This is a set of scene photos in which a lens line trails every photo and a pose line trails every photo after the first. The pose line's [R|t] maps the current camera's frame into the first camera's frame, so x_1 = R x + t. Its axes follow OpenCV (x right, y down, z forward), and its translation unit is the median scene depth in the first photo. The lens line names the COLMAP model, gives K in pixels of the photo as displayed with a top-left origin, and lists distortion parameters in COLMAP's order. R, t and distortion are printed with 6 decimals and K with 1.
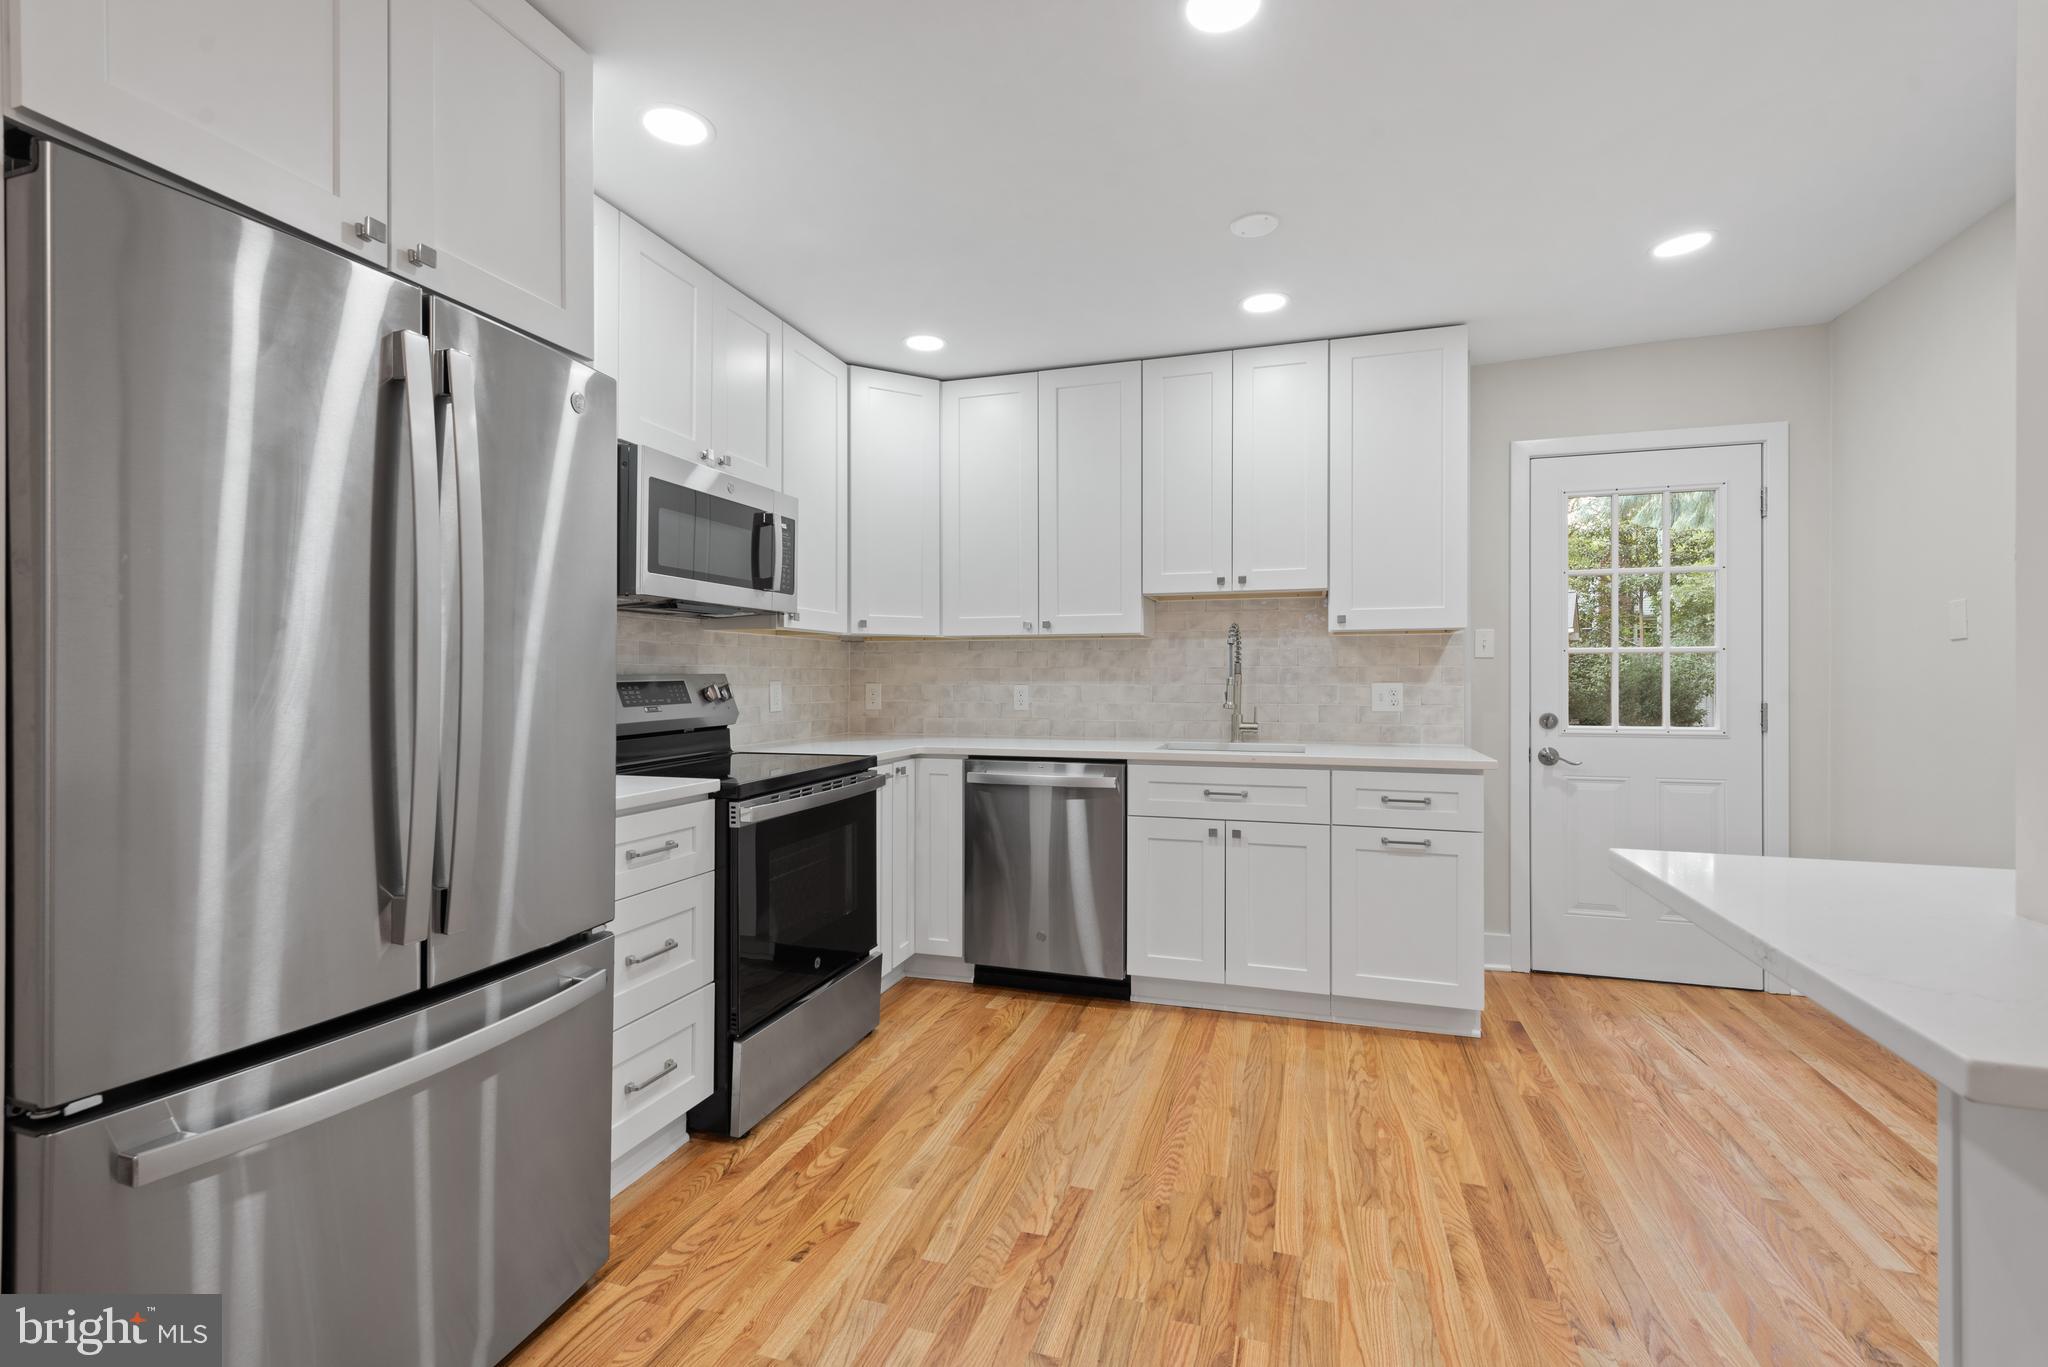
lens RADIAL K [[904.9, 0, 1028.1], [0, 904.9, 676.6], [0, 0, 1]] dist [0.020706, -0.009247]
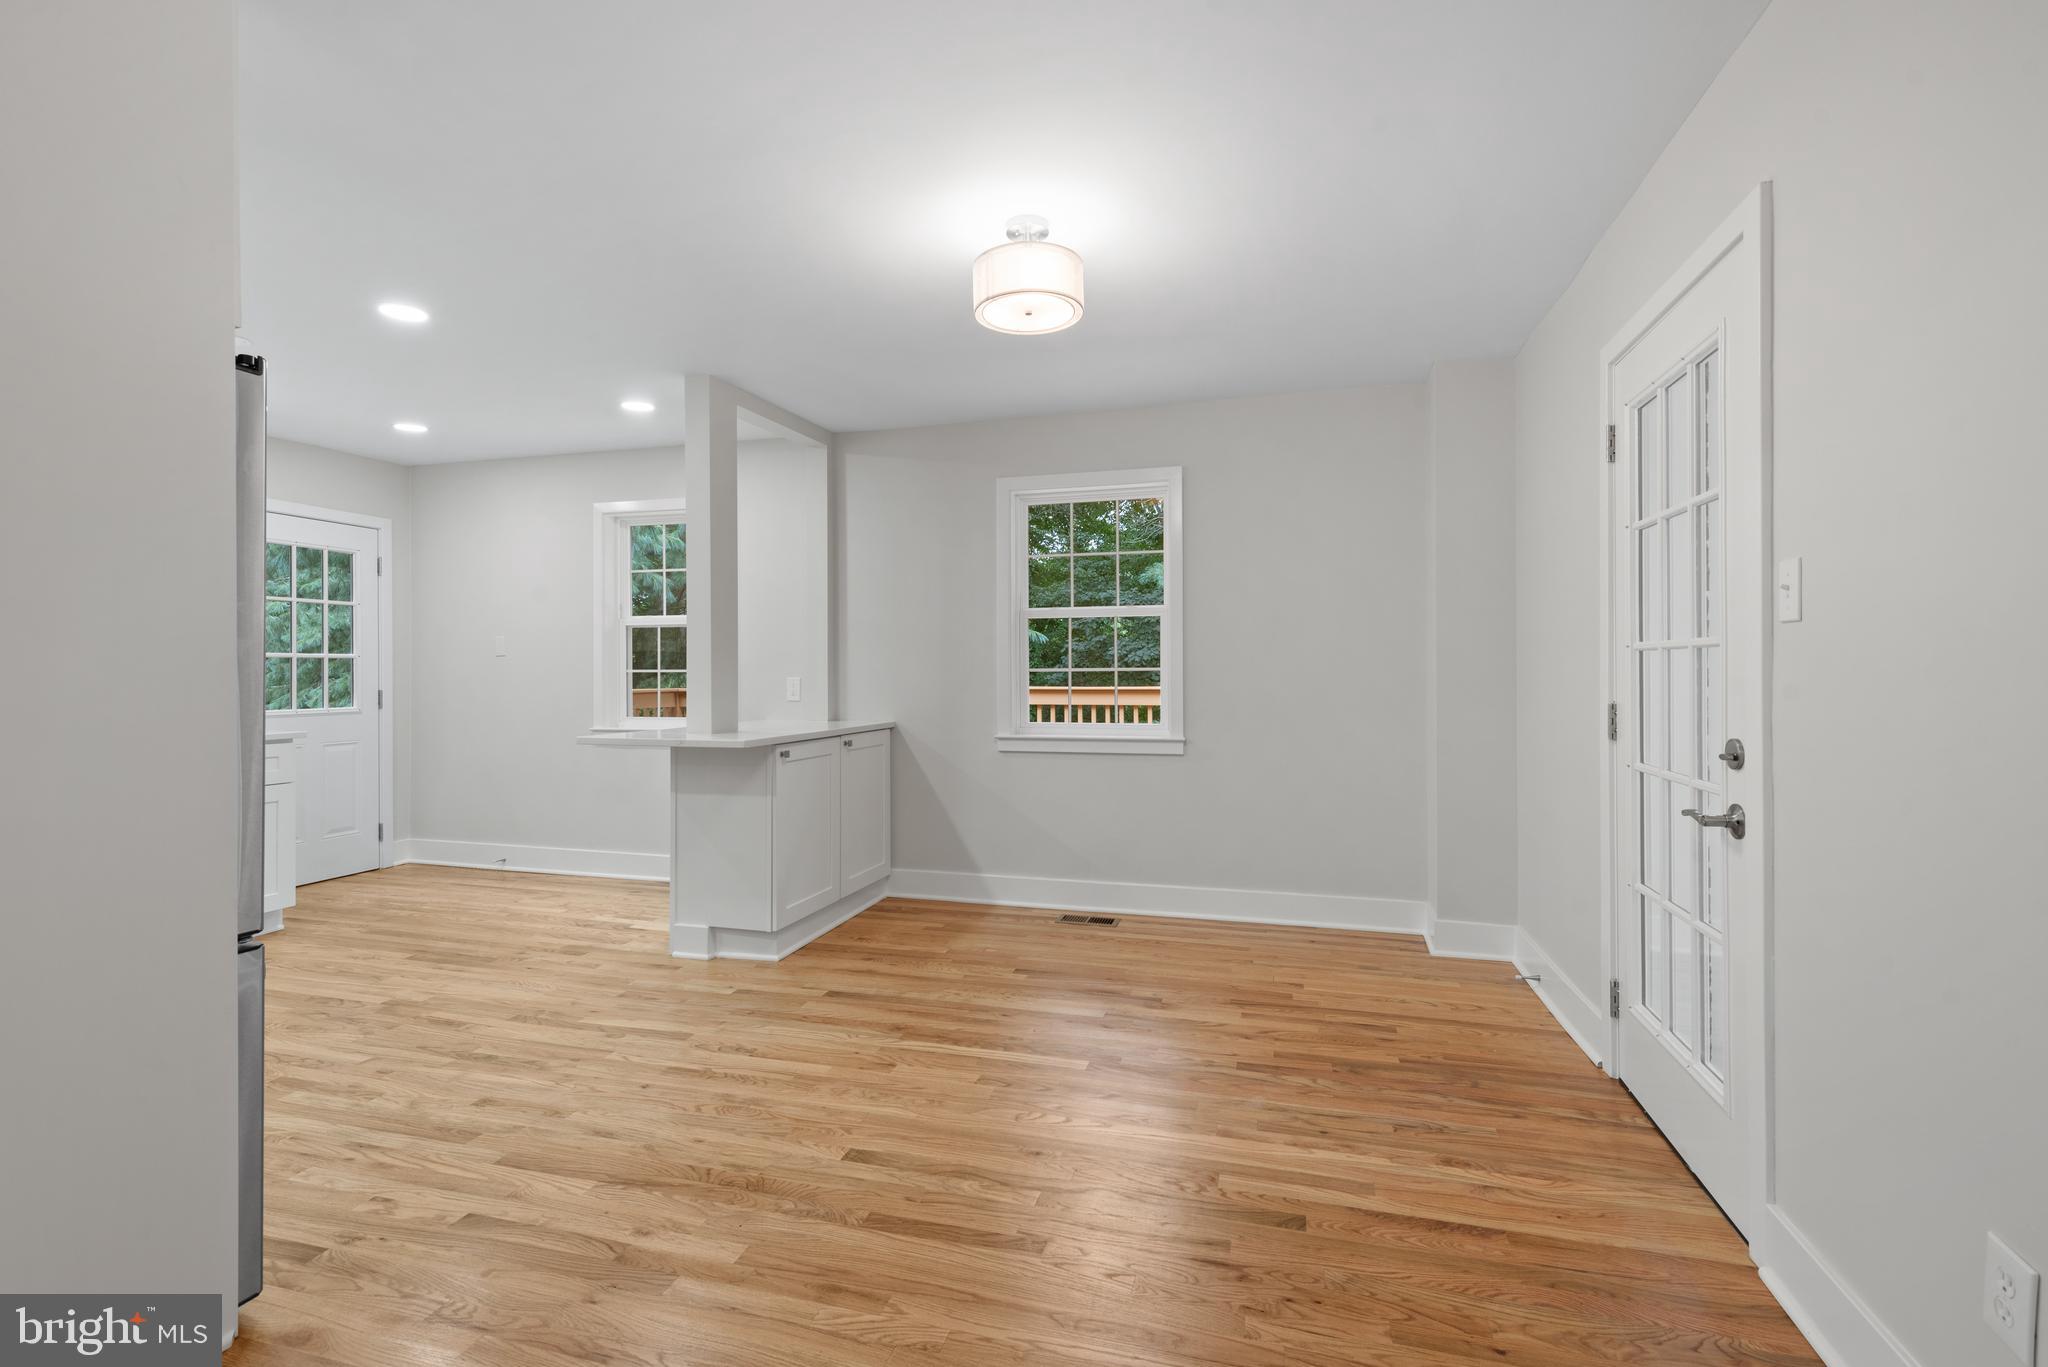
lens RADIAL K [[904.9, 0, 1028.1], [0, 904.9, 676.6], [0, 0, 1]] dist [0.020706, -0.009247]
pose [[-0.021591, -0.006176, 0.999748, -1.246169], [0.001570, 0.999979, 0.006212, -0.004948], [-0.999766, 0.001704, -0.021580, -0.171274]]
